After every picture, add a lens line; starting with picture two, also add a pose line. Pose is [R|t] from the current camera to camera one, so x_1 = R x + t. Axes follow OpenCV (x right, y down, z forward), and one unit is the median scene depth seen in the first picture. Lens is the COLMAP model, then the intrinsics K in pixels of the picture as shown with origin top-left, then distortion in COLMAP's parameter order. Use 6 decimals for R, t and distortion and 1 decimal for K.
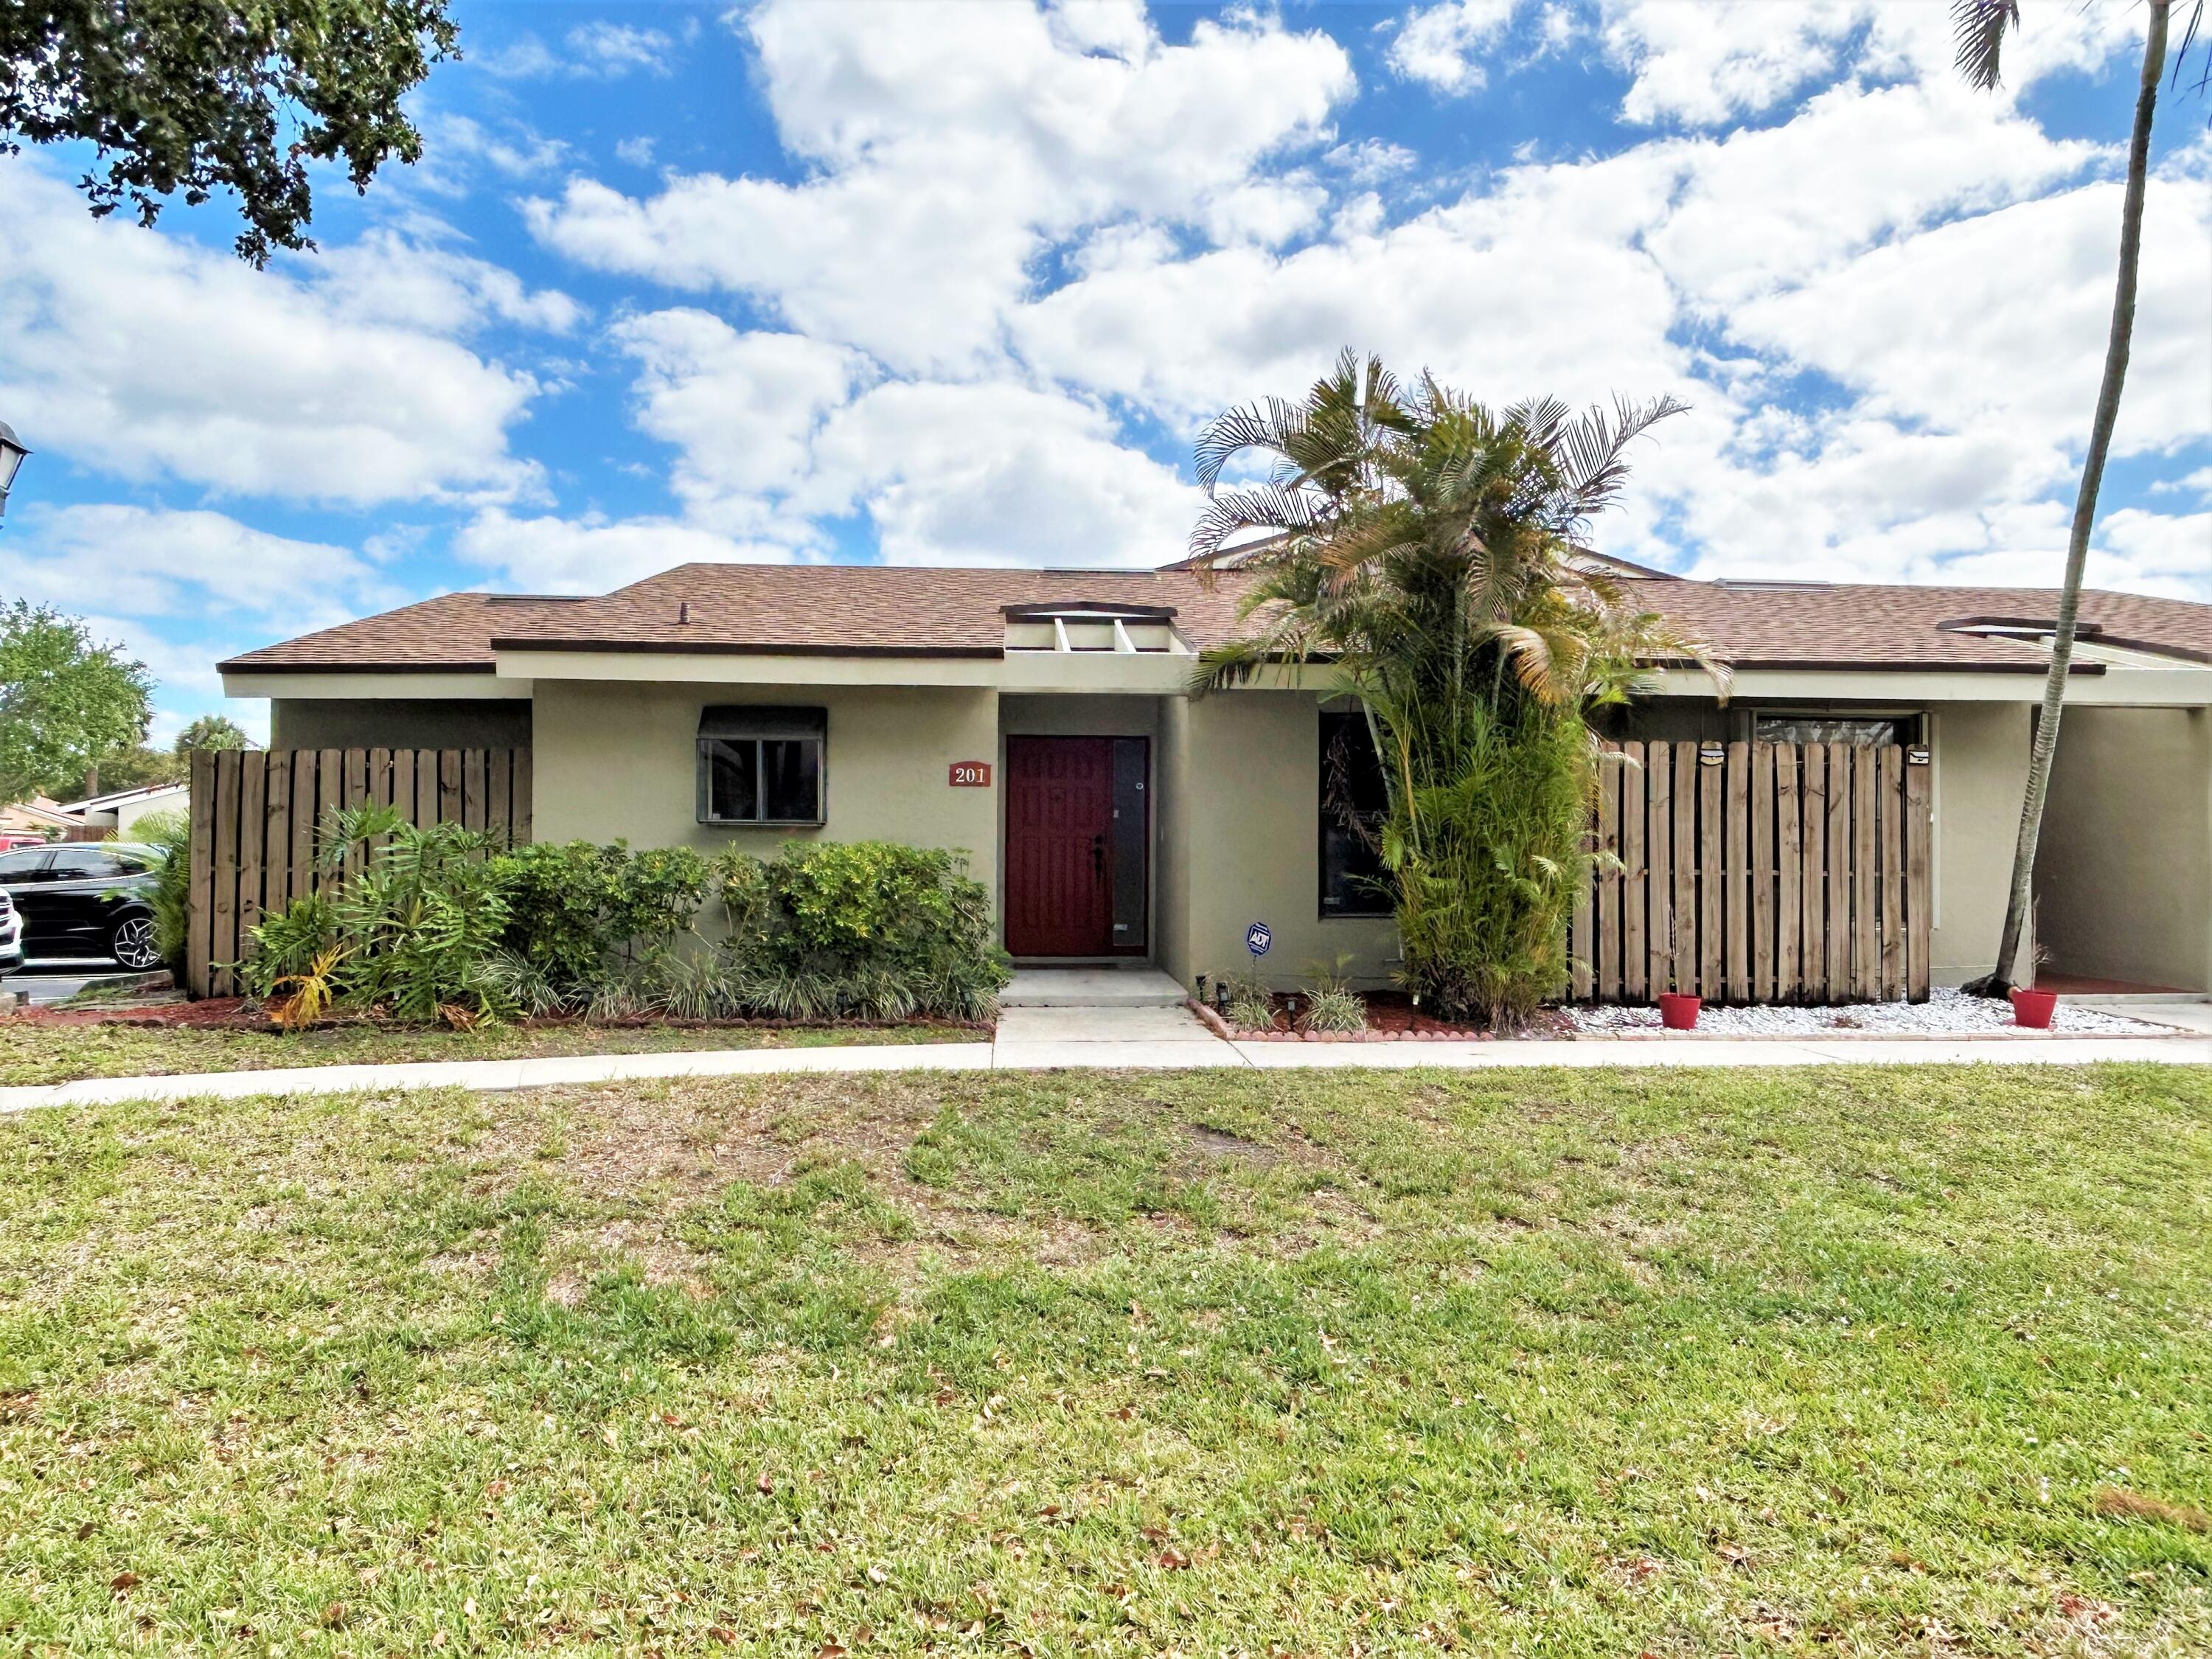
lens RADIAL K [[1435.2, 0, 1075.8], [0, 1435.2, 819.6], [0, 0, 1]] dist [0.003022, -0.020386]
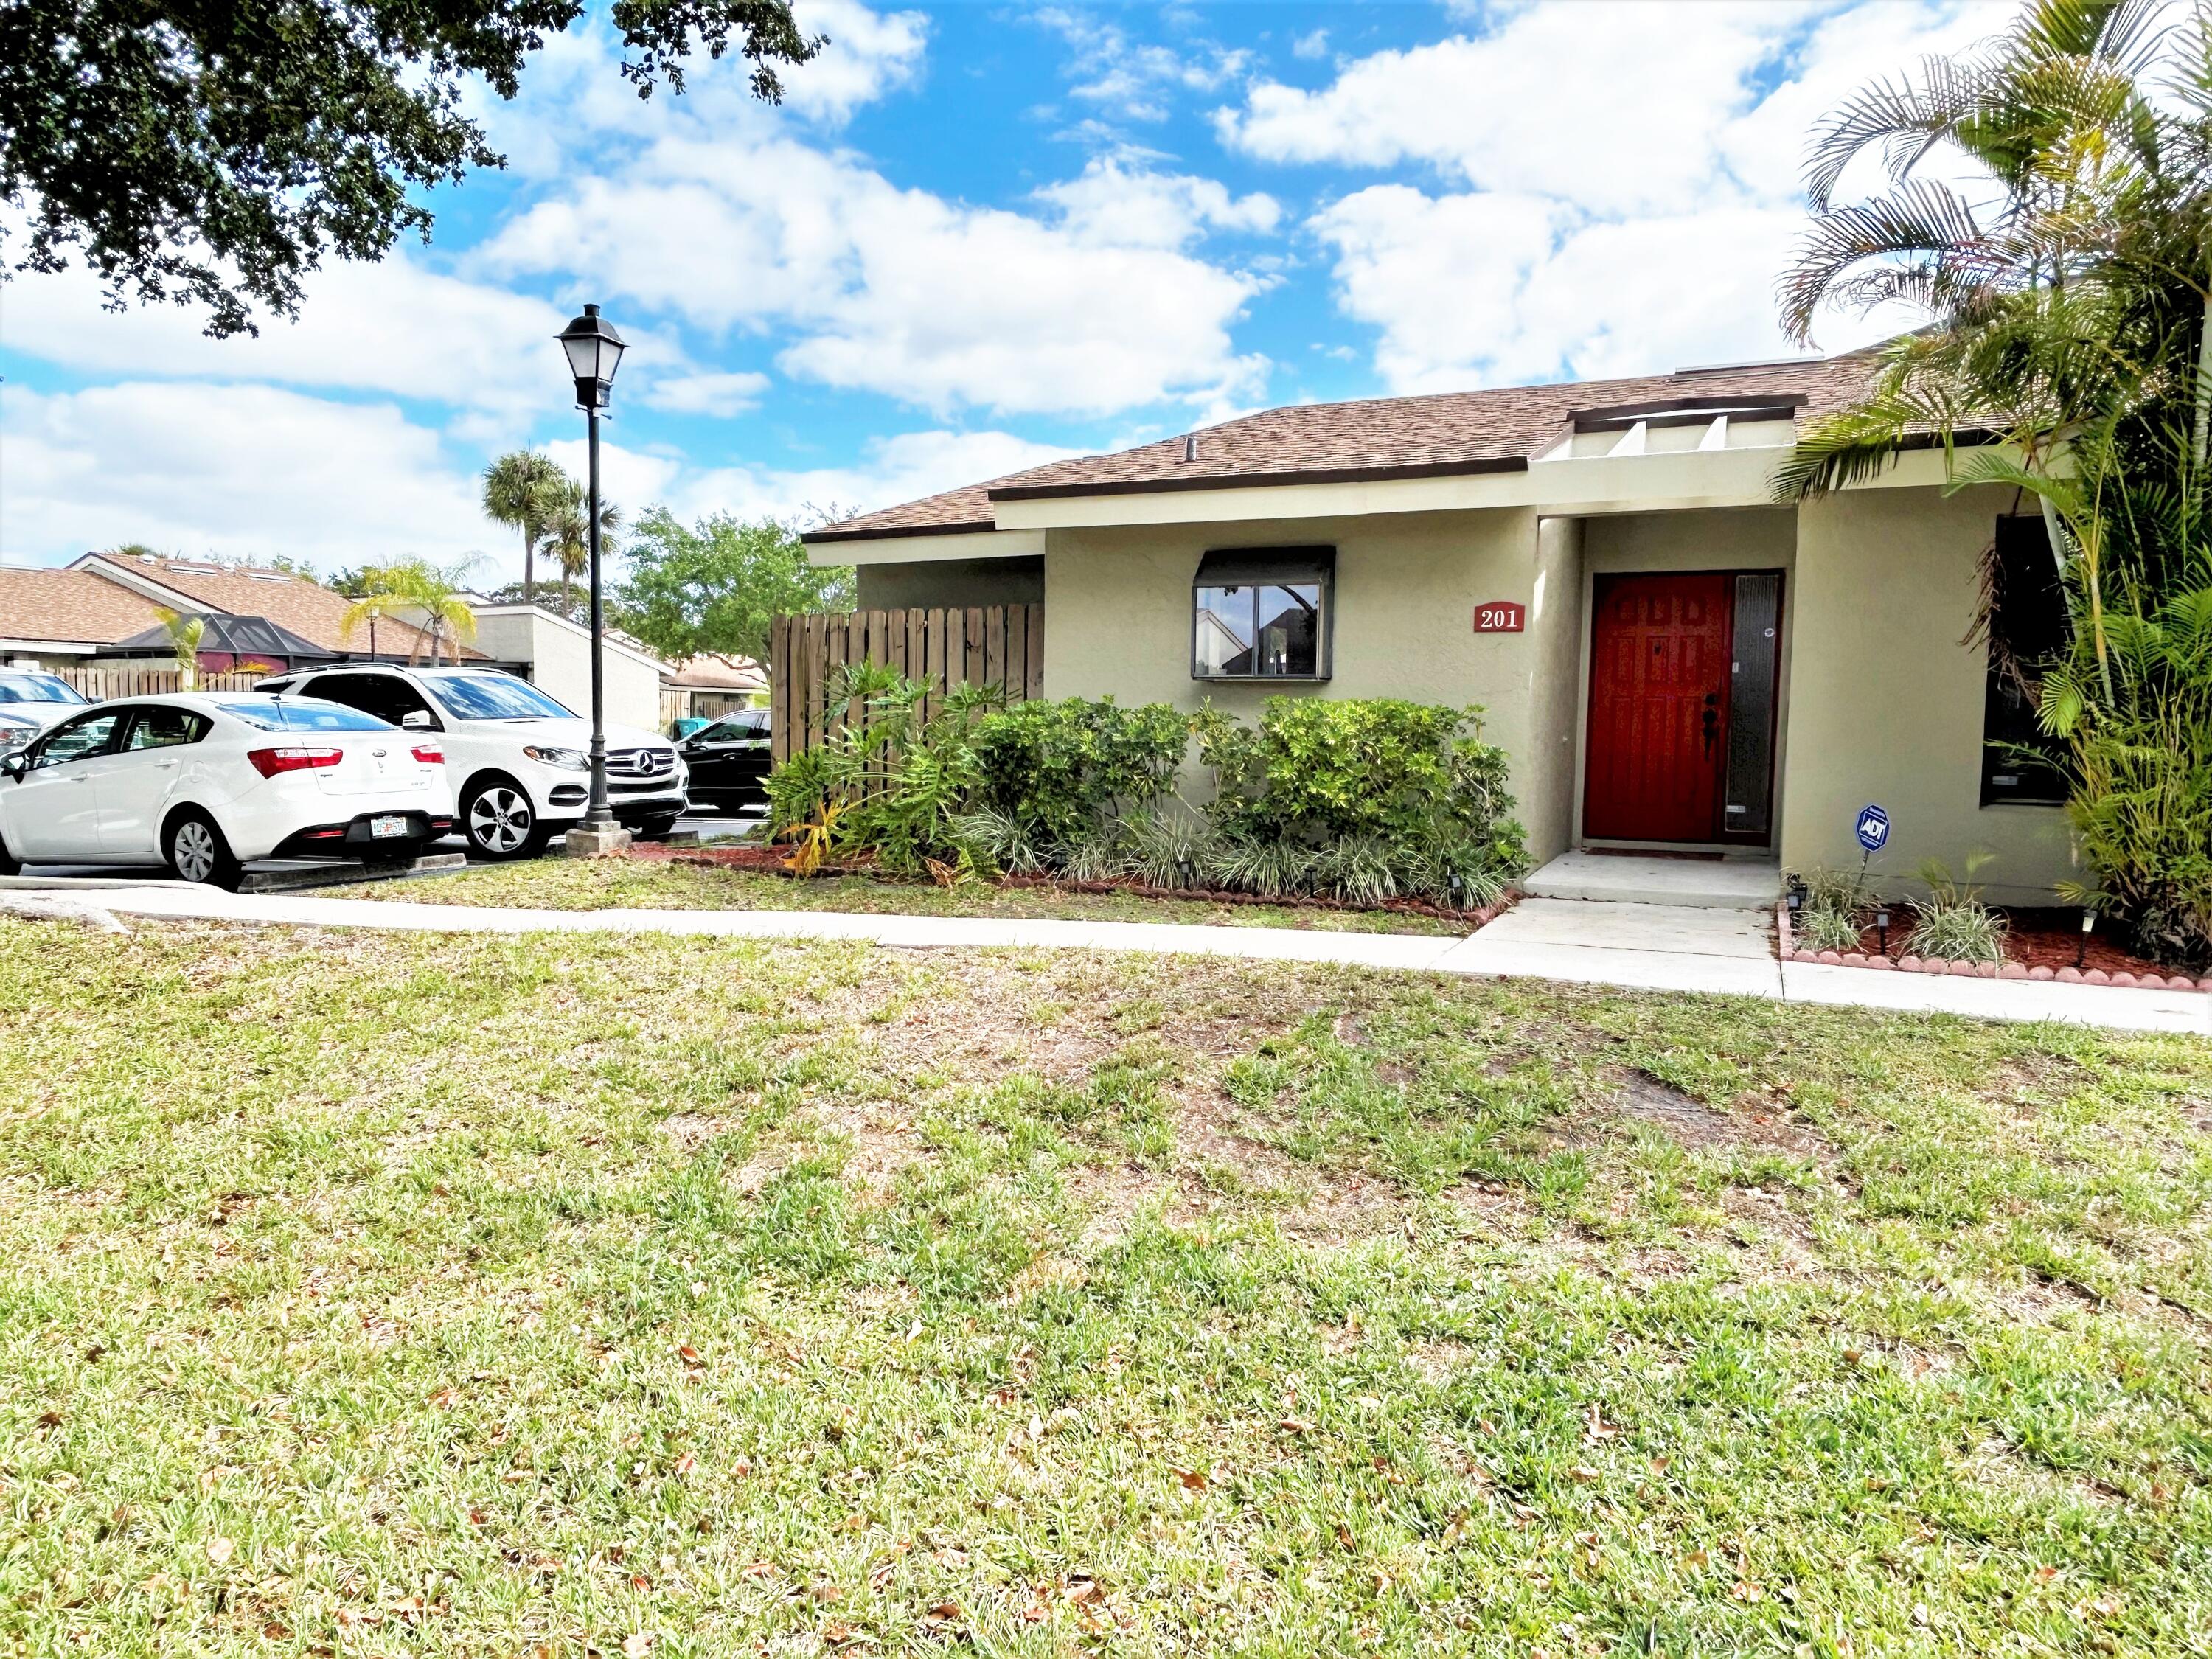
lens RADIAL K [[1437.4, 0, 1099.0], [0, 1437.4, 824.1], [0, 0, 1]] dist [0.006894, -0.015964]
pose [[0.882999, 0.040079, -0.467660, 0.130012], [0.001923, 0.996030, 0.088993, 0.014516], [0.469371, -0.079480, 0.879417, 0.164578]]
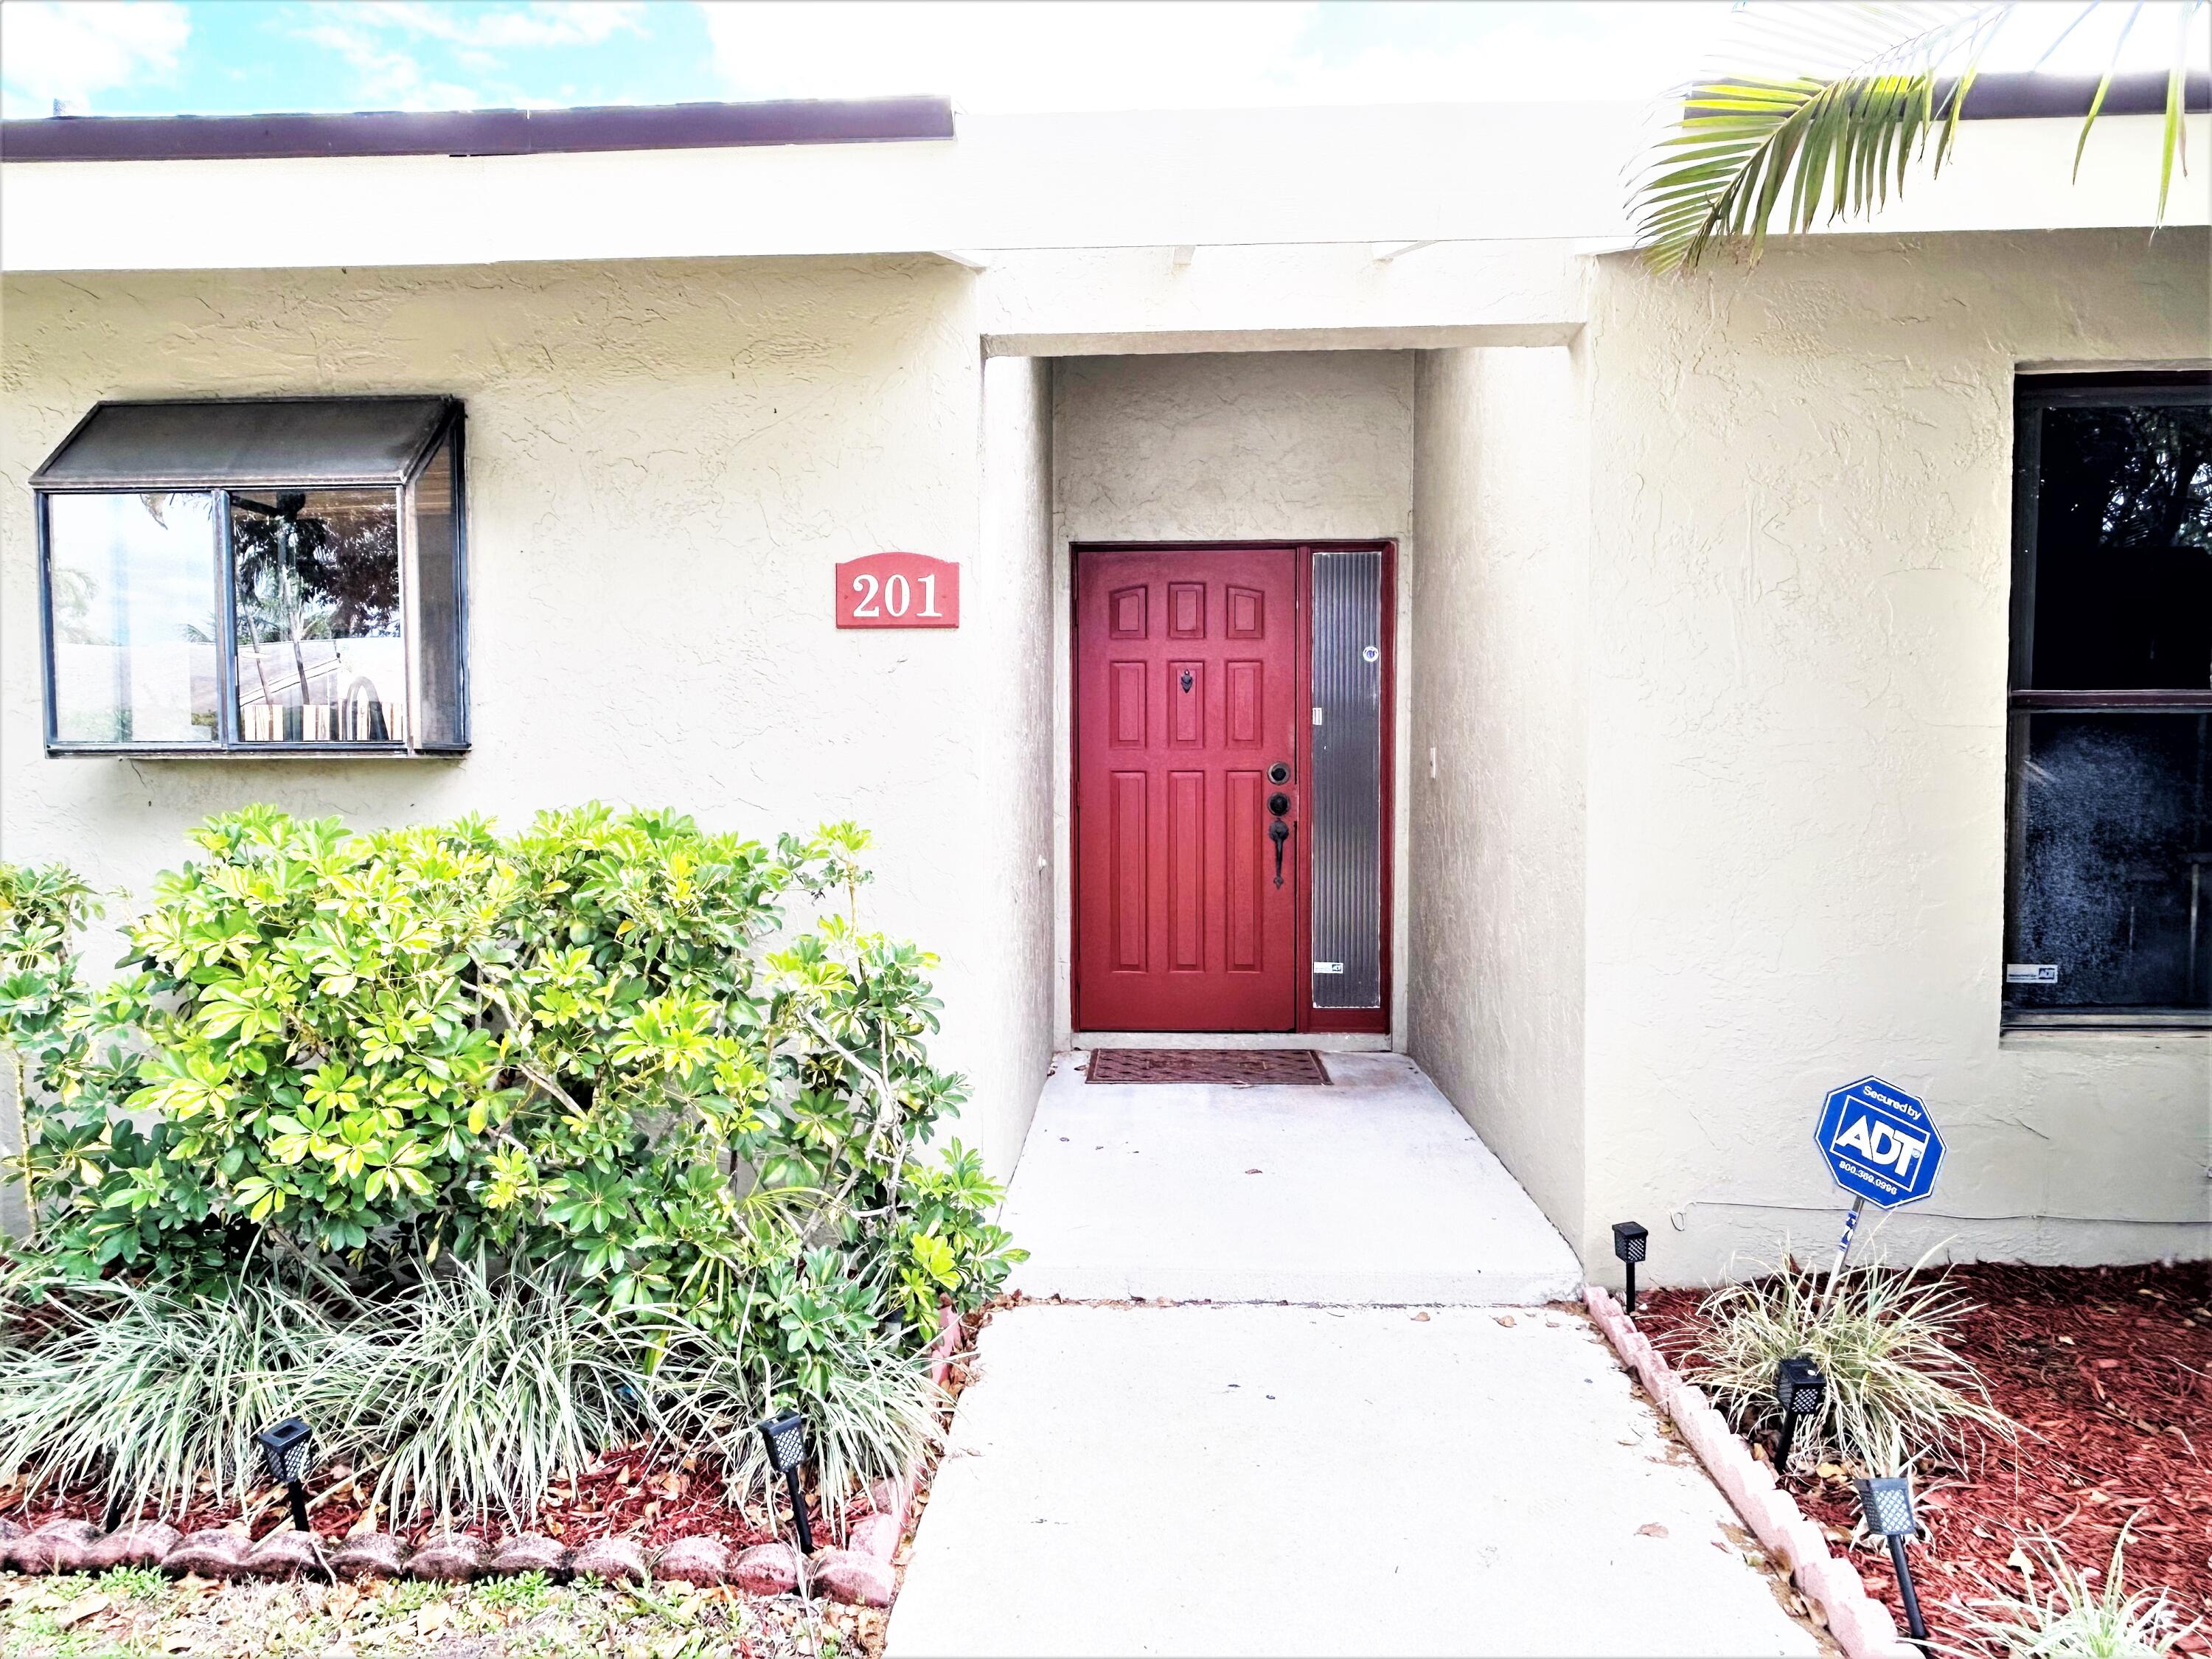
lens RADIAL K [[1437.4, 0, 1099.0], [0, 1437.4, 824.1], [0, 0, 1]] dist [0.006894, -0.015964]
pose [[0.995818, -0.007050, -0.091089, 0.001408], [0.012618, 0.998076, 0.060699, 0.001566], [0.090486, -0.061594, 0.993991, 0.755614]]
